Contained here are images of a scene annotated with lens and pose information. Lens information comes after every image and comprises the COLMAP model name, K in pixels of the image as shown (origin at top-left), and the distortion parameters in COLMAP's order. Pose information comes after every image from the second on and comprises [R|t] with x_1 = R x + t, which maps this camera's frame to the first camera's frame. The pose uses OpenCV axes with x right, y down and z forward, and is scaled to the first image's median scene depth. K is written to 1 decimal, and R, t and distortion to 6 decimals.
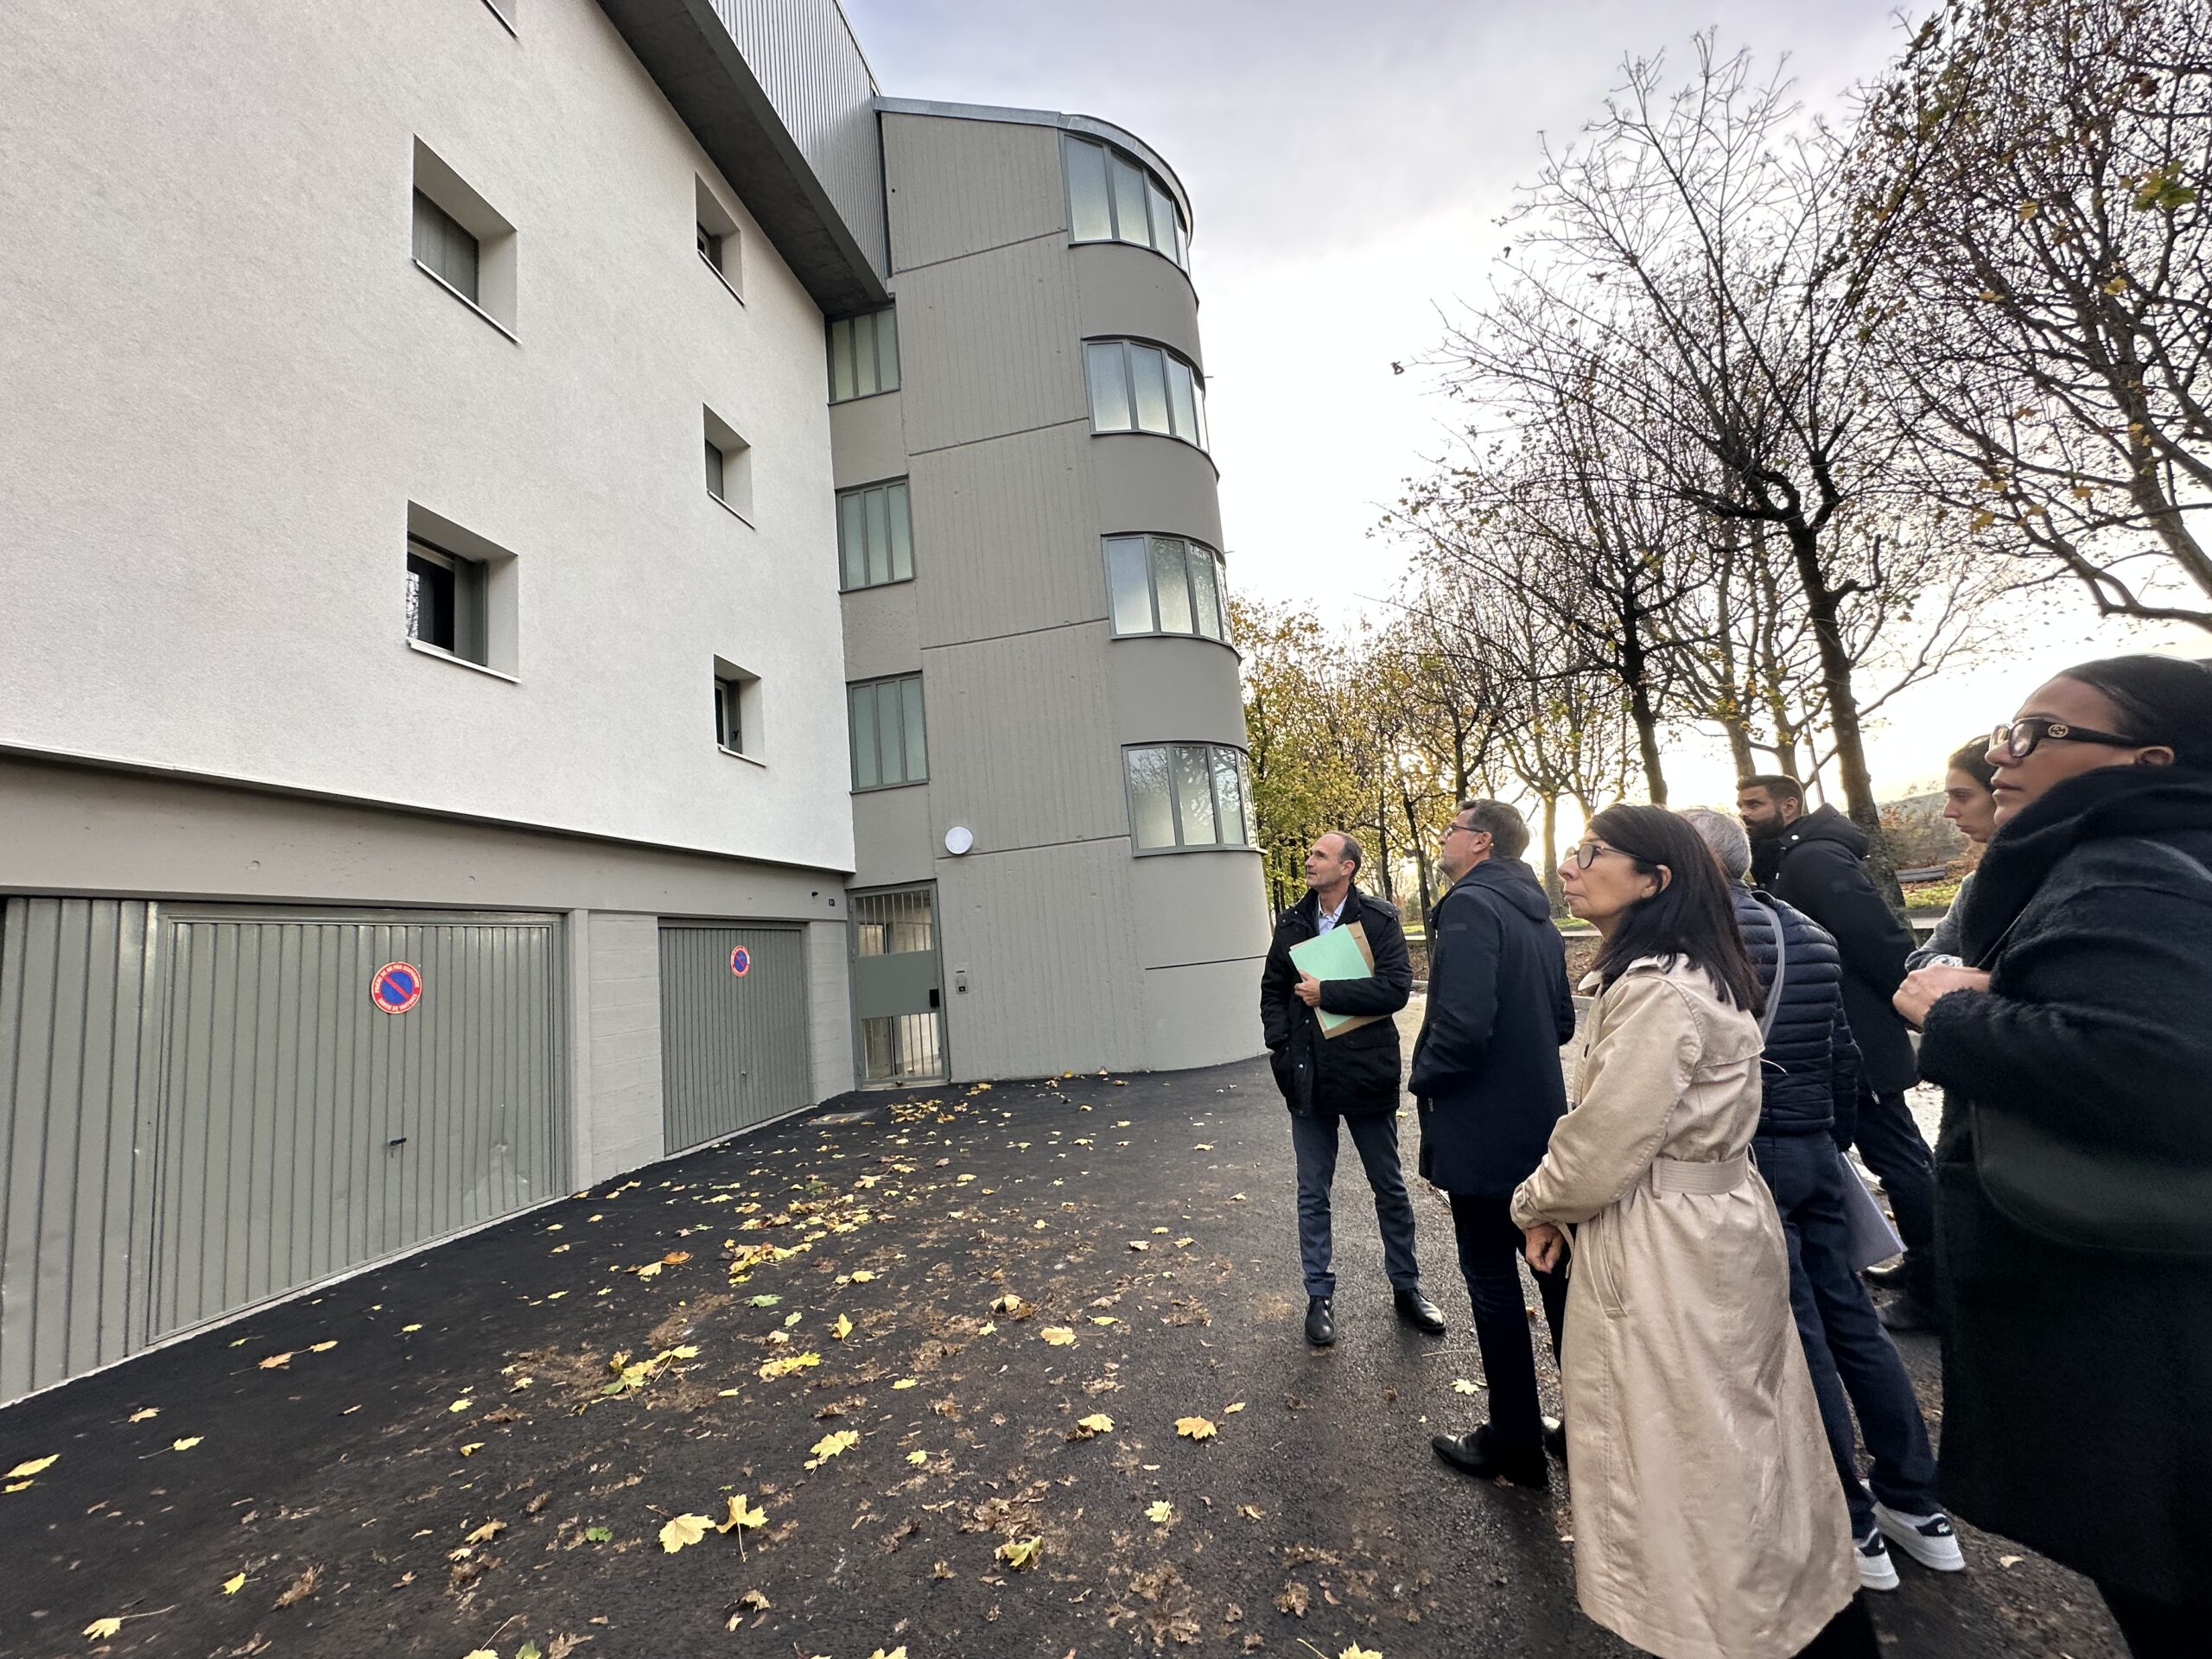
lens RADIAL K [[894.0, 0, 1099.9], [0, 894.0, 830.0], [0, 0, 1]] dist [-0.002391, -0.000386]
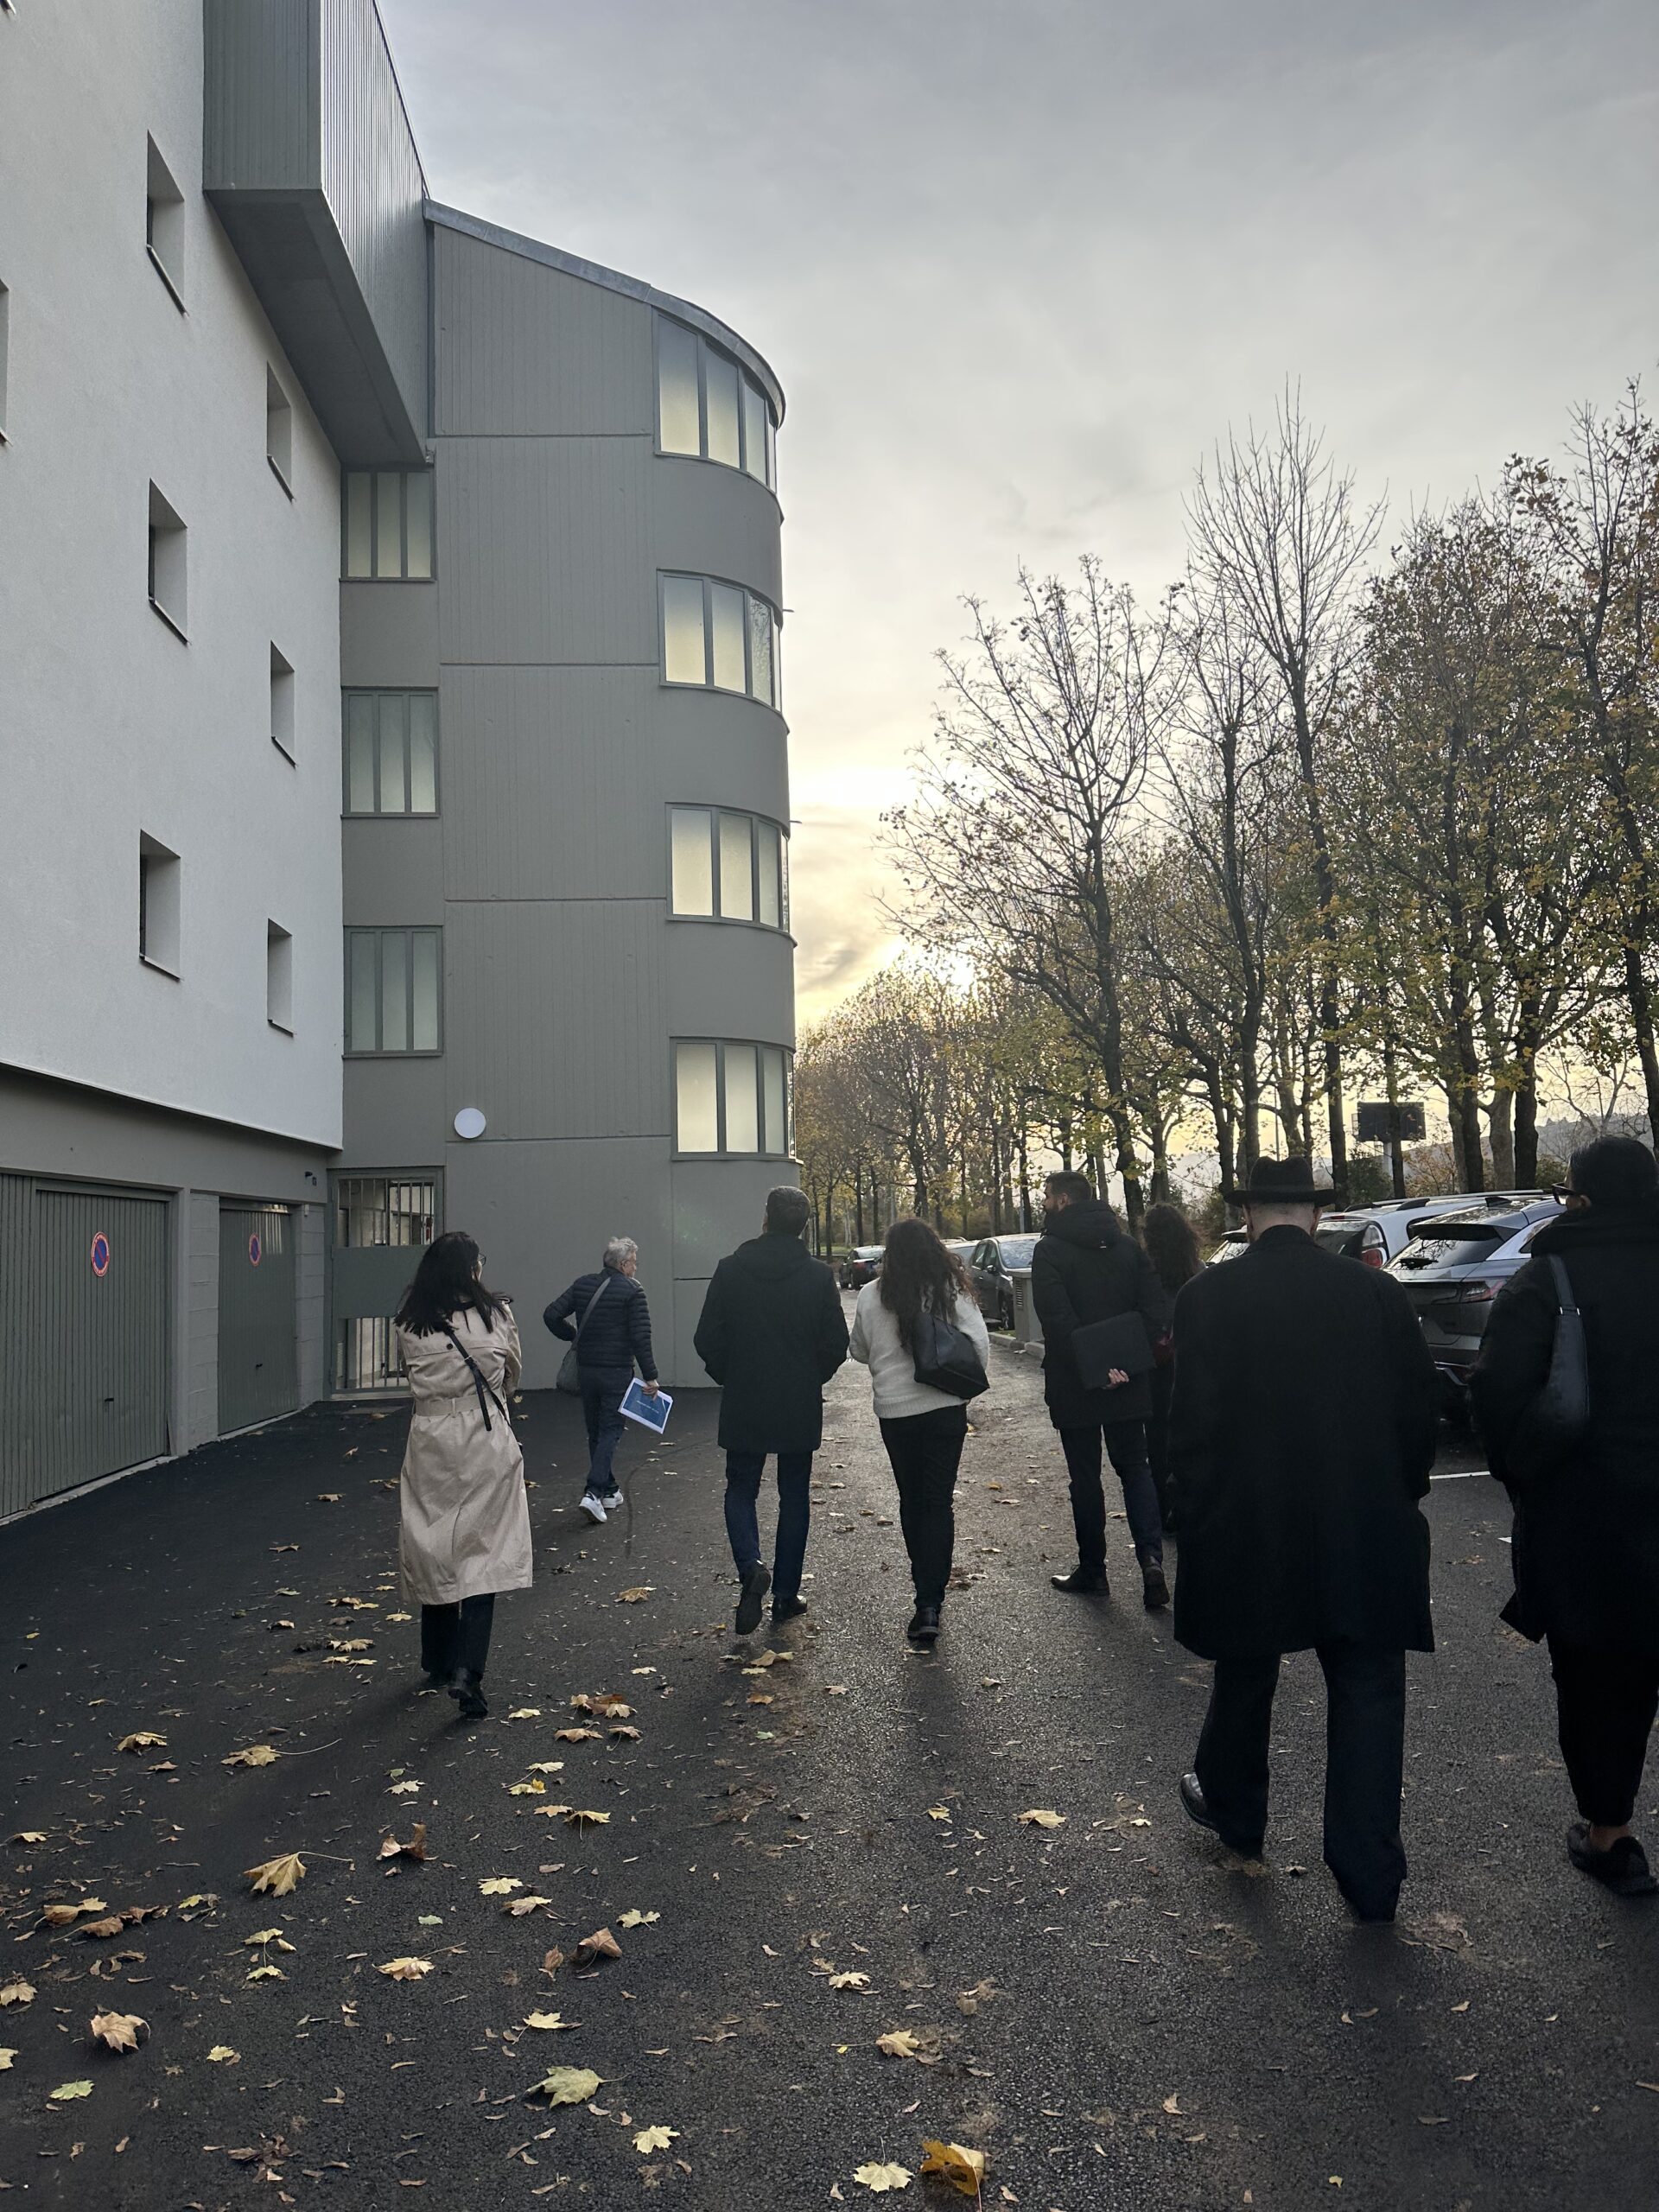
lens RADIAL K [[1544.1, 0, 831.5], [0, 1544.1, 1106.7], [0, 0, 1]] dist [-0.001888, 0.000917]
pose [[0.962677, 0.086817, 0.256351, -0.195943], [-0.095709, 0.995157, 0.022394, -0.068757], [-0.253166, -0.046093, 0.966324, -0.527591]]
